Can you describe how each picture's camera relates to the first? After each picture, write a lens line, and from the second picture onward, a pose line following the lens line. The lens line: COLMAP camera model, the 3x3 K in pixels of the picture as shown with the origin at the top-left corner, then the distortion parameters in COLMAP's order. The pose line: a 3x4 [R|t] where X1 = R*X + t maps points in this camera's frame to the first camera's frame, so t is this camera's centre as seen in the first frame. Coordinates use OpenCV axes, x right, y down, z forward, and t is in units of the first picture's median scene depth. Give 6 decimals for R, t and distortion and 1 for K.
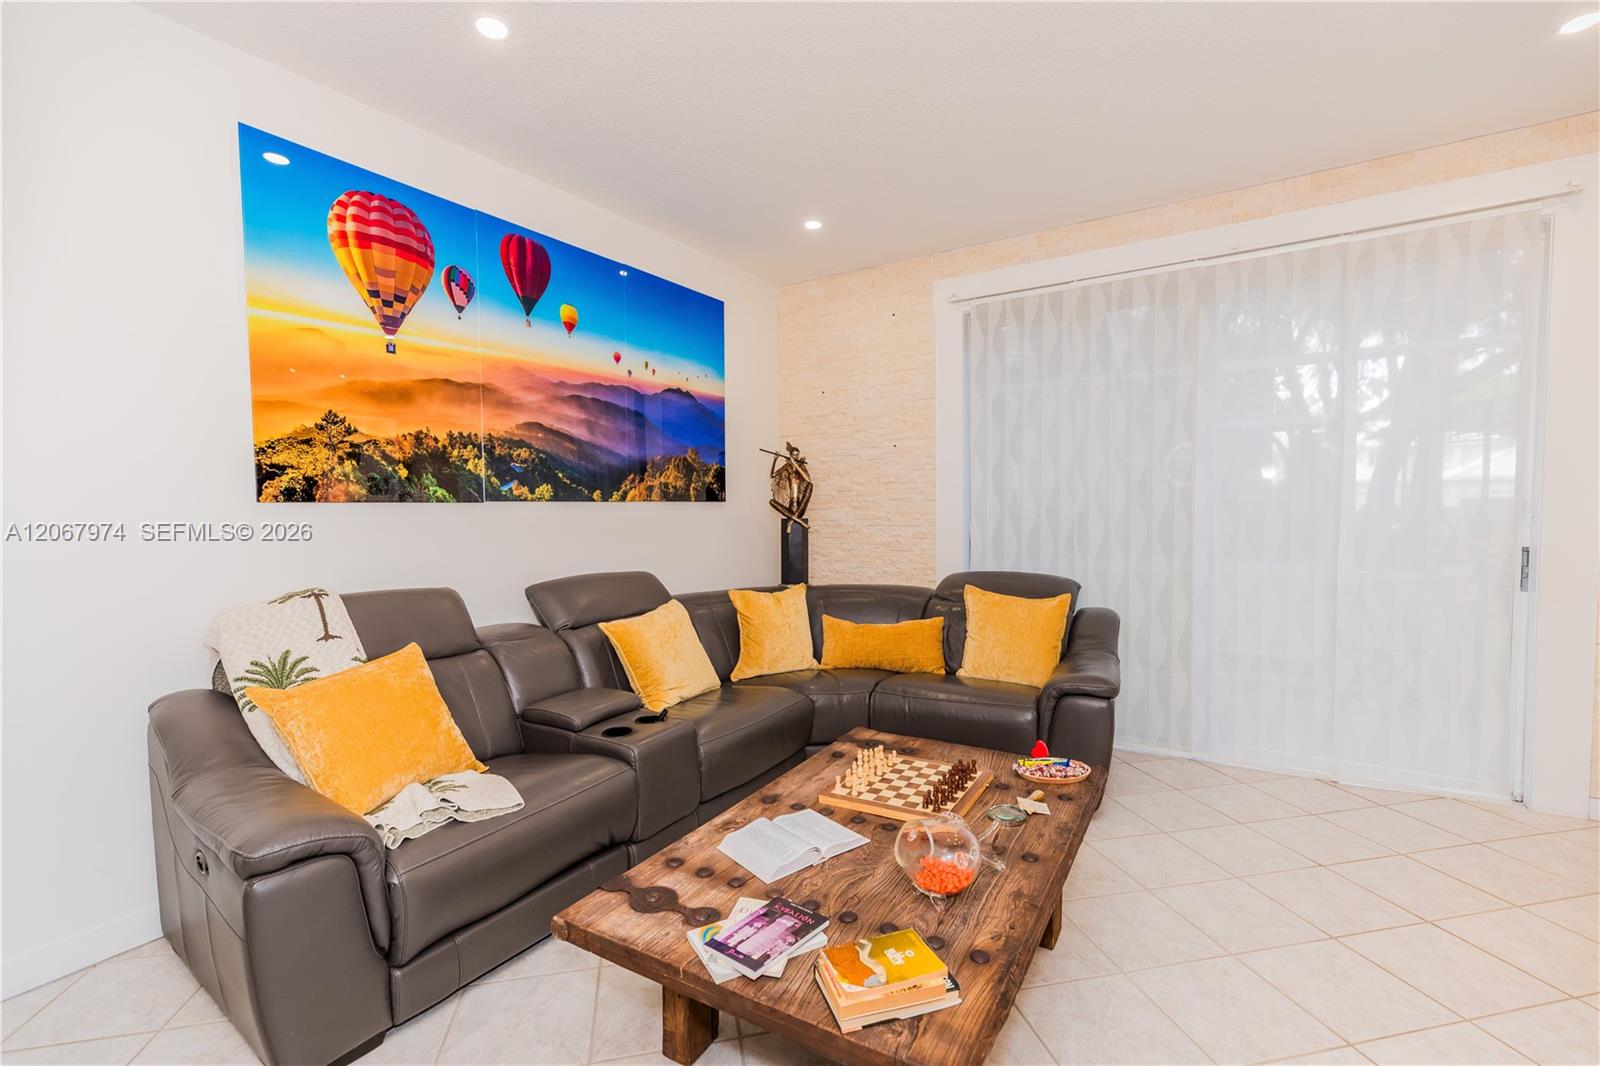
lens RADIAL K [[709.7, 0, 804.3], [0, 709.7, 539.0], [0, 0, 1]] dist [0.002206, 0.000537]
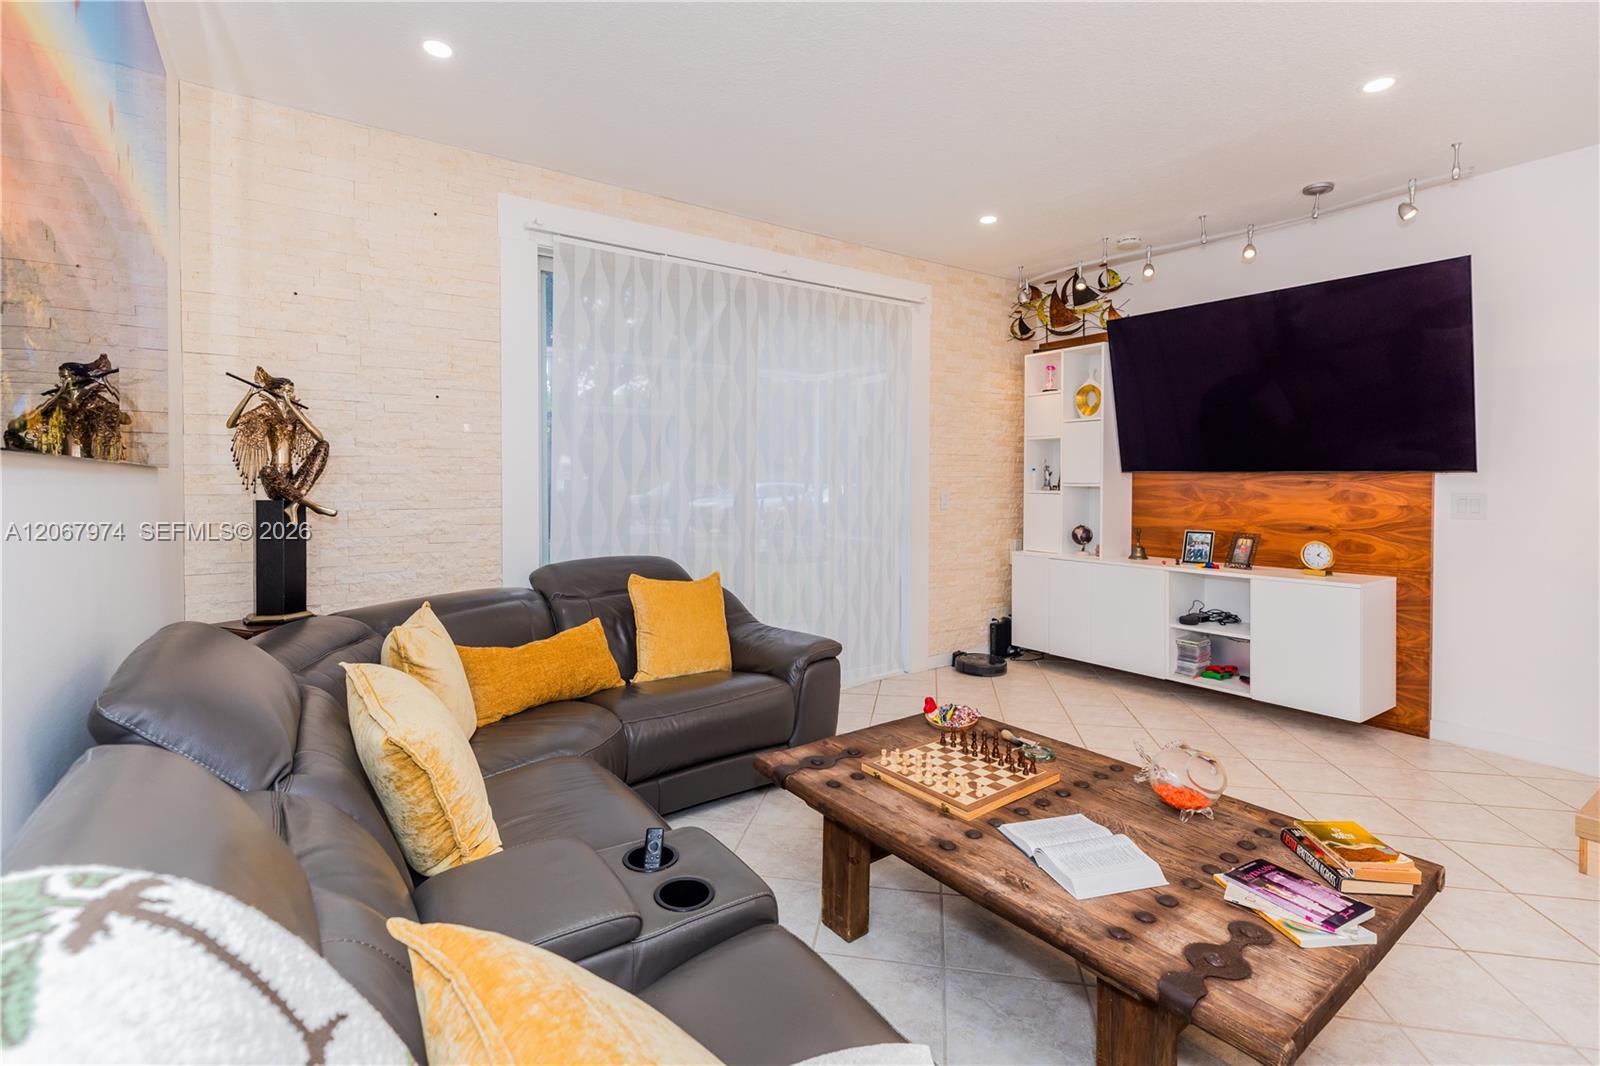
lens RADIAL K [[730.9, 0, 797.6], [0, 730.9, 493.2], [0, 0, 1]] dist [-0.000487, 0.000225]
pose [[0.389625, 0.000124, 0.920974, -0.554613], [0.035125, 0.999270, -0.014995, -0.013955], [-0.920304, 0.038192, 0.389336, 0.521860]]
